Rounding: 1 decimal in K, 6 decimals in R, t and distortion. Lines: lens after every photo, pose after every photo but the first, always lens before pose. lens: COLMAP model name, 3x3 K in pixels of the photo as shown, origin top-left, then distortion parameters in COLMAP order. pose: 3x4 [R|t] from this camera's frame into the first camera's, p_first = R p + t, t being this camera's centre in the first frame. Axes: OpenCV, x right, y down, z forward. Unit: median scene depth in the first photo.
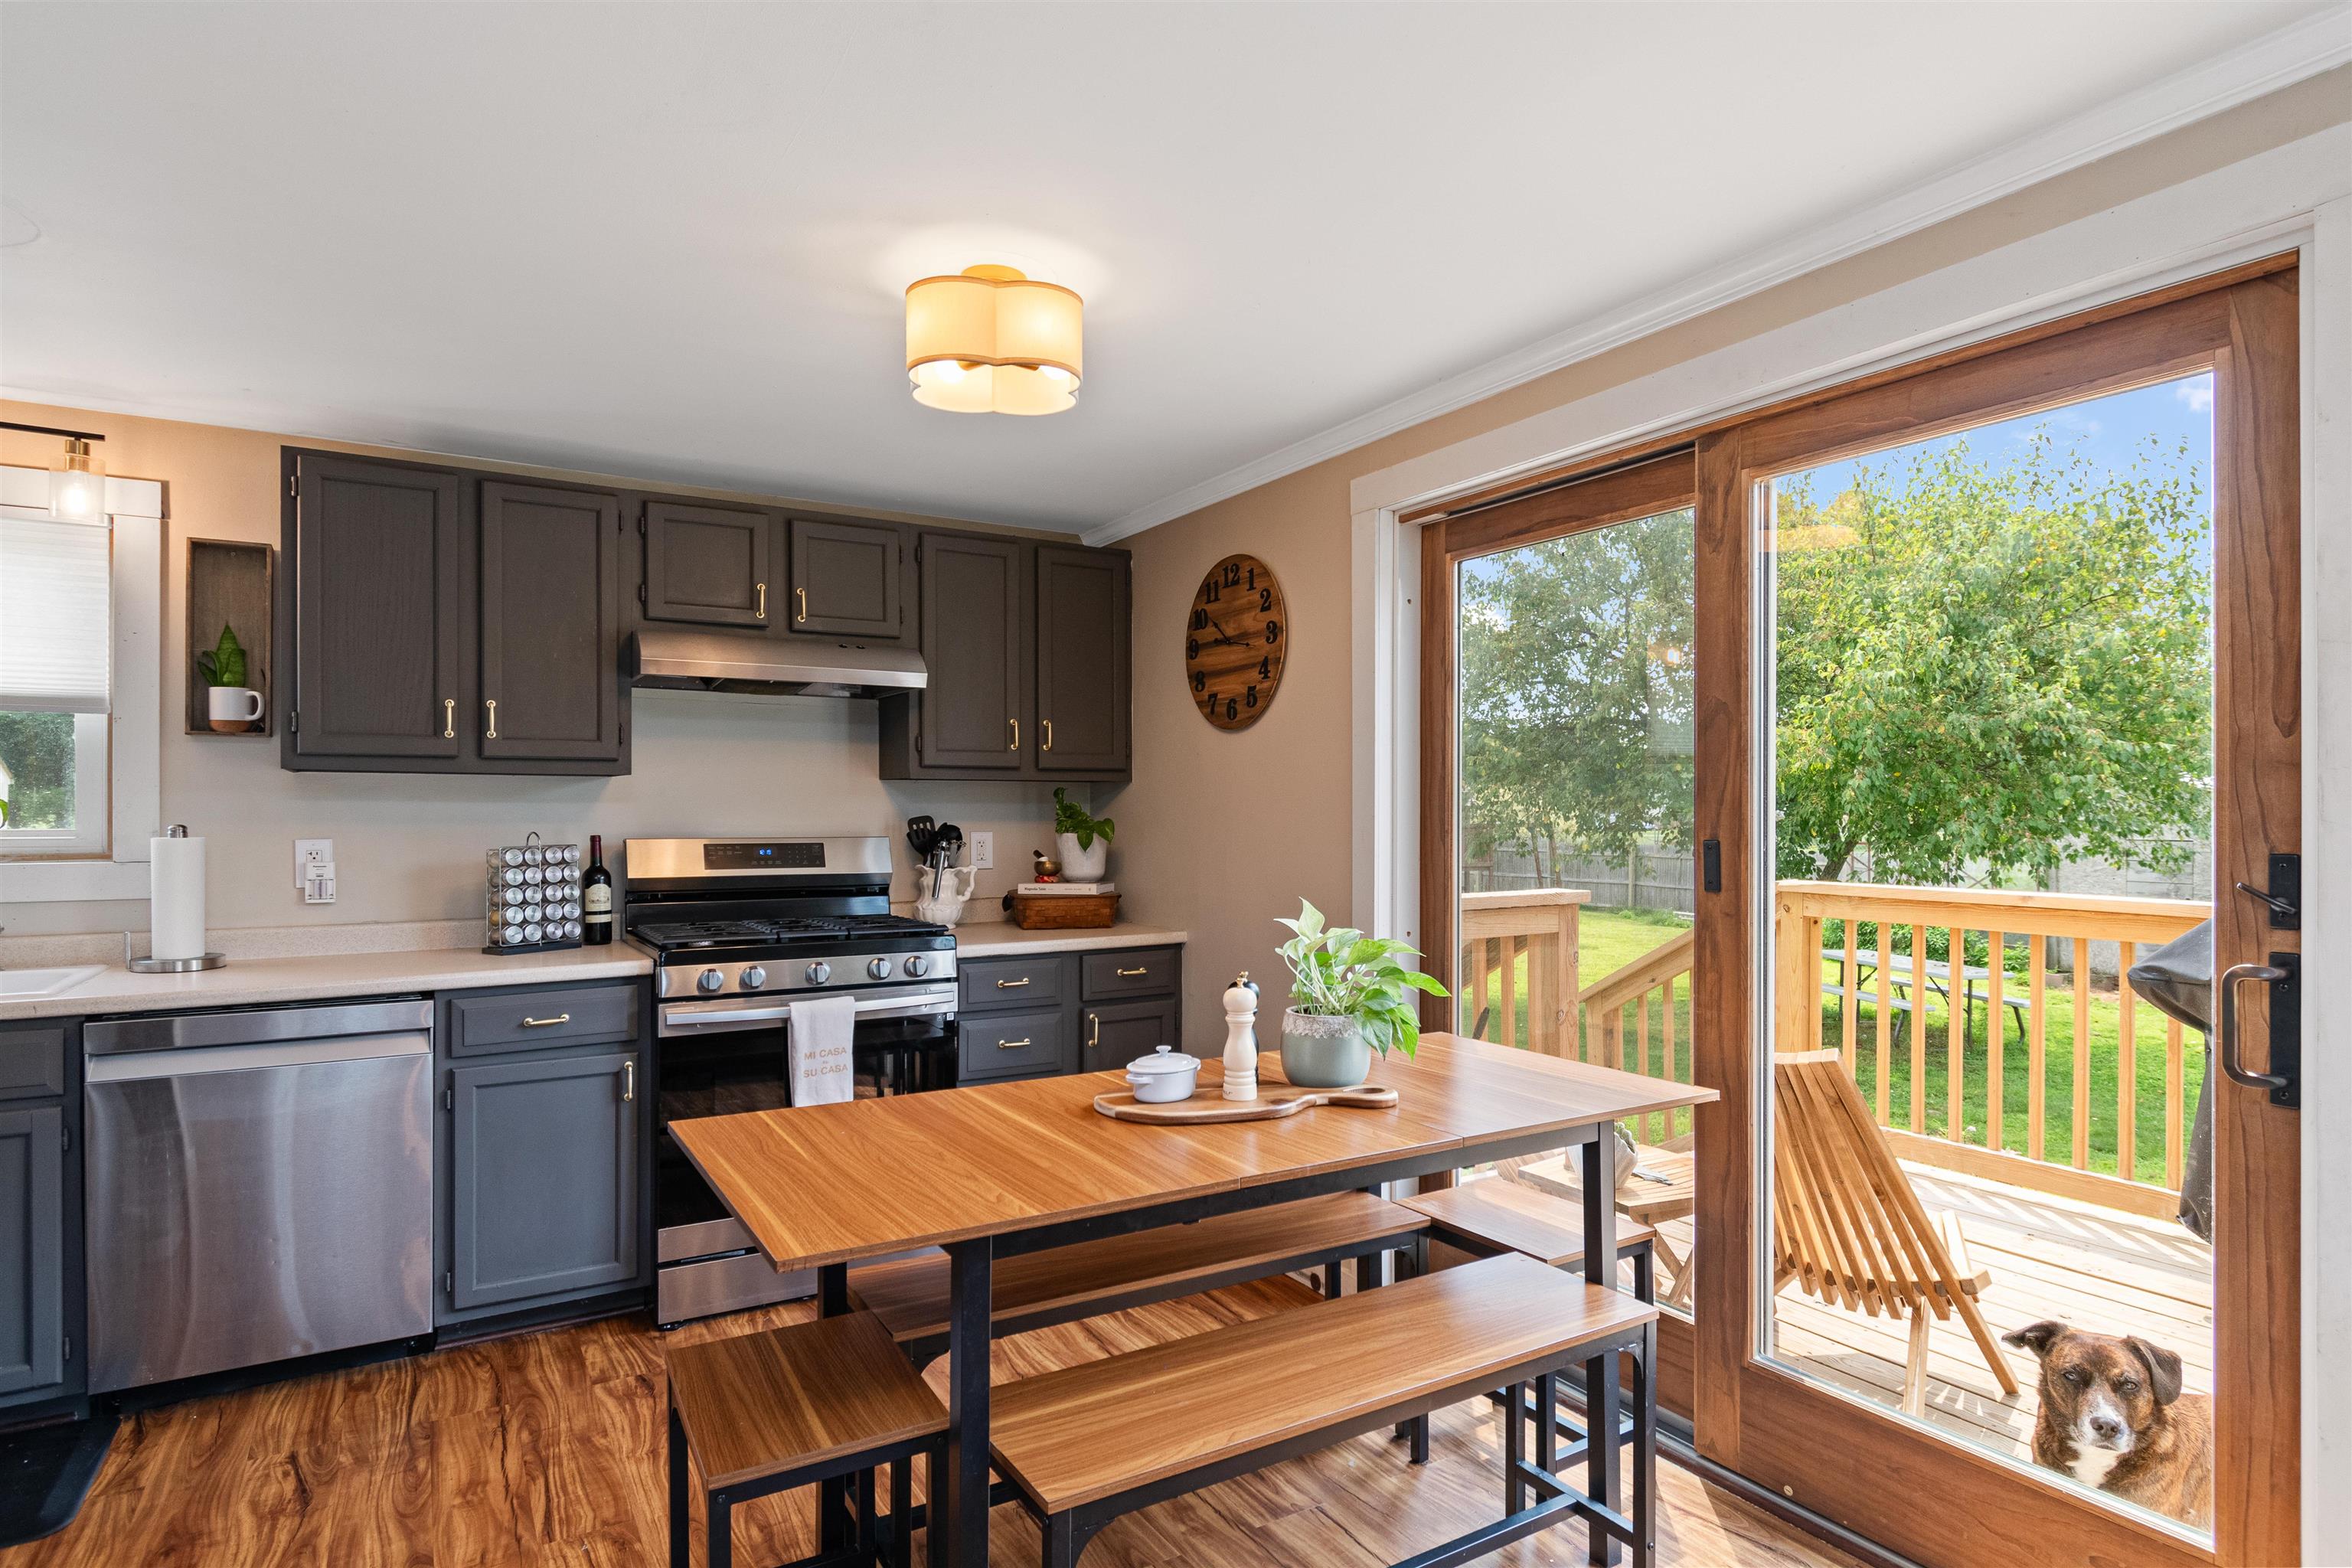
lens RADIAL K [[1266.1, 0, 1188.8], [0, 1266.1, 808.1], [0, 0, 1]] dist [-0.004200, -0.001924]
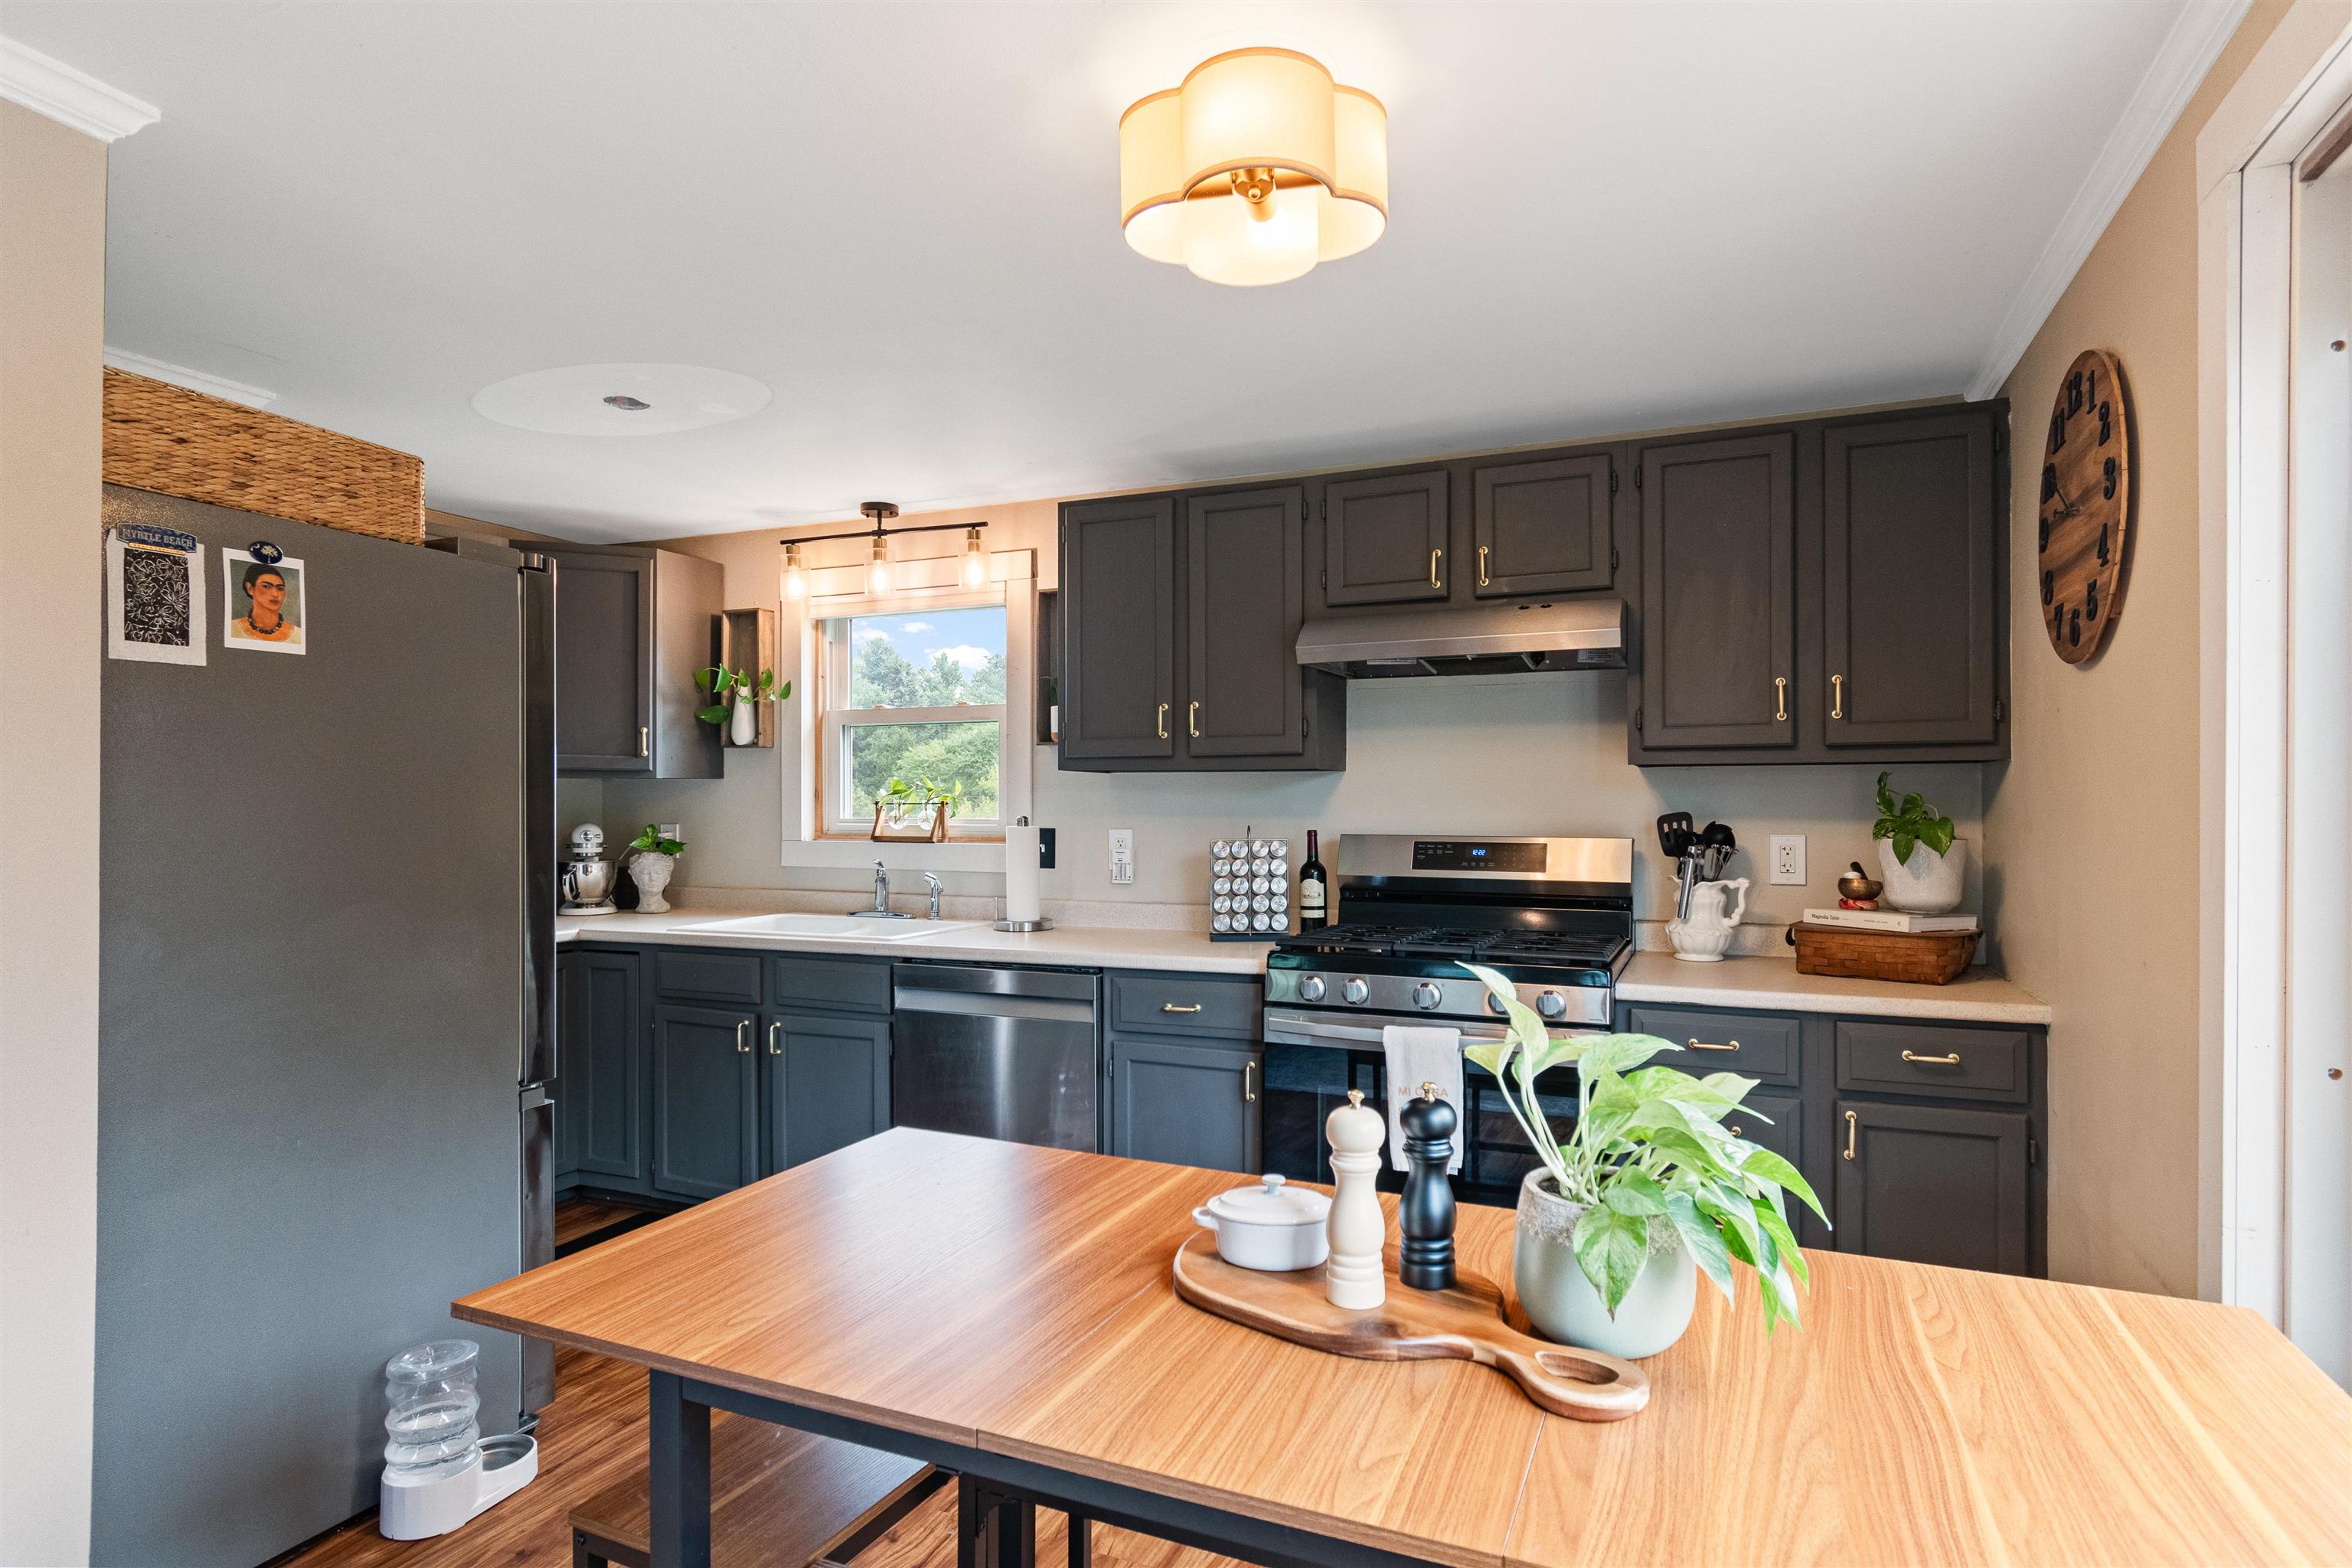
lens RADIAL K [[1232.3, 0, 1189.9], [0, 1232.3, 802.4], [0, 0, 1]] dist [0.008218, 0.000627]
pose [[0.572968, -0.002667, -0.819573, 0.278396], [0.000404, 0.999996, -0.002972, 0.002567], [0.819578, 0.001371, 0.572967, 0.372306]]
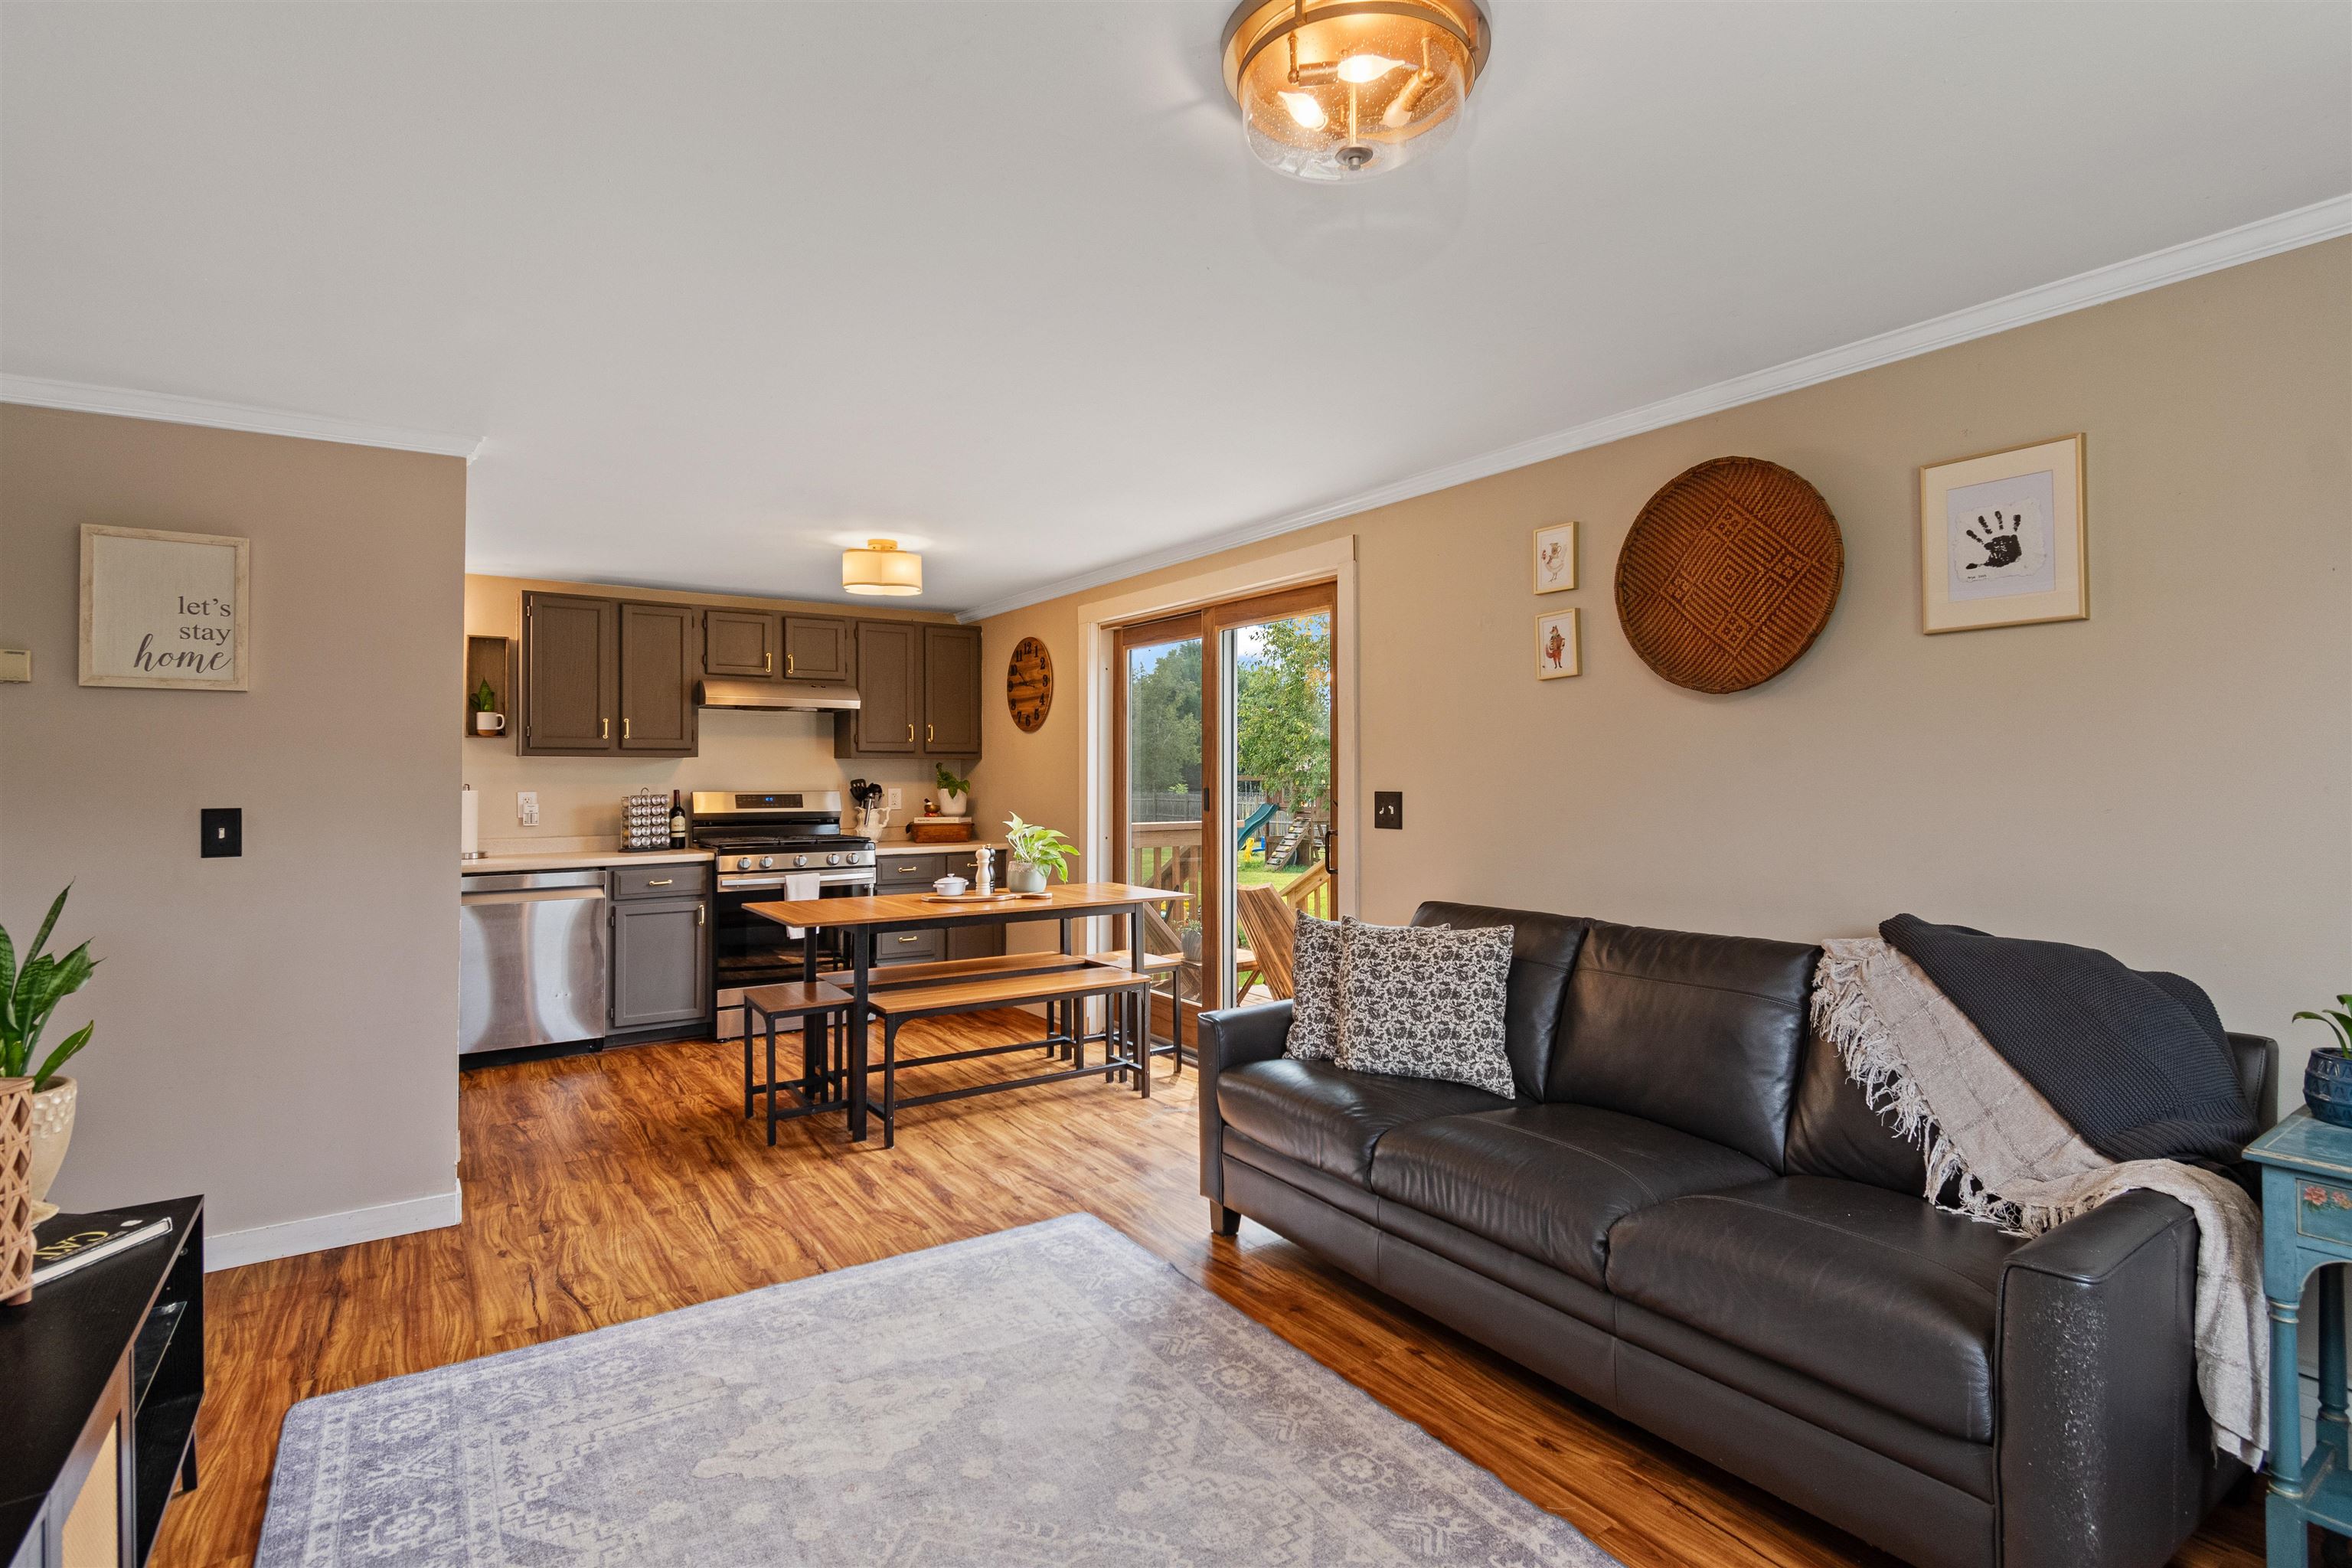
lens RADIAL K [[1104.4, 0, 1194.1], [0, 1104.4, 766.6], [0, 0, 1]] dist [-0.016374, -0.000391]
pose [[0.997809, -0.001490, 0.066144, 0.179854], [0.001941, 0.999975, -0.006759, 0.000446], [-0.066133, 0.006873, 0.997787, -0.661143]]
